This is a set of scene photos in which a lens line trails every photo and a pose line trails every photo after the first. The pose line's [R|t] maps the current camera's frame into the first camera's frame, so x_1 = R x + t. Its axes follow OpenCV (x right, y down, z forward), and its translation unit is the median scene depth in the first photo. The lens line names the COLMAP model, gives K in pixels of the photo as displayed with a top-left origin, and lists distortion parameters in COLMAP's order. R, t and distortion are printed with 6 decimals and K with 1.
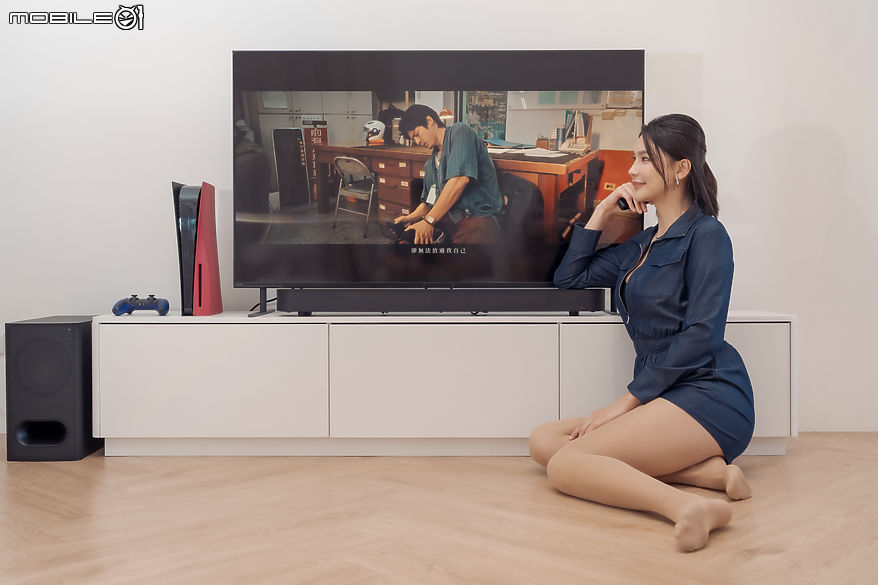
lens RADIAL K [[879.1, 0, 435.8], [0, 879.1, 302.2], [0, 0, 1]] dist [-0.002972, -0.005151]
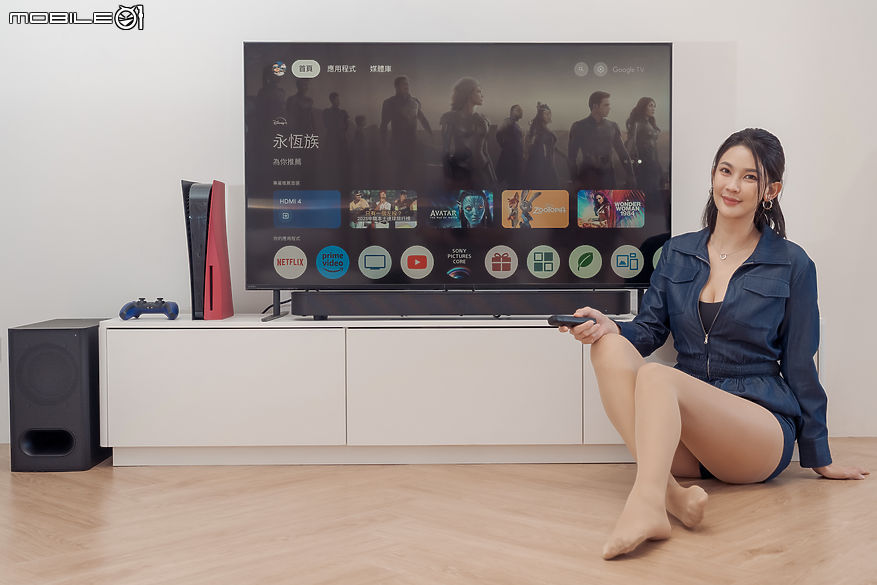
lens RADIAL K [[1141.9, 0, 514.9], [0, 1141.9, 290.2], [0, 0, 1]] dist [0.002694, 0.030681]
pose [[0.999474, -0.000757, 0.032408, 0.024919], [0.000166, 0.999833, 0.018251, -0.042025], [-0.032417, -0.018236, 0.999308, -0.275583]]
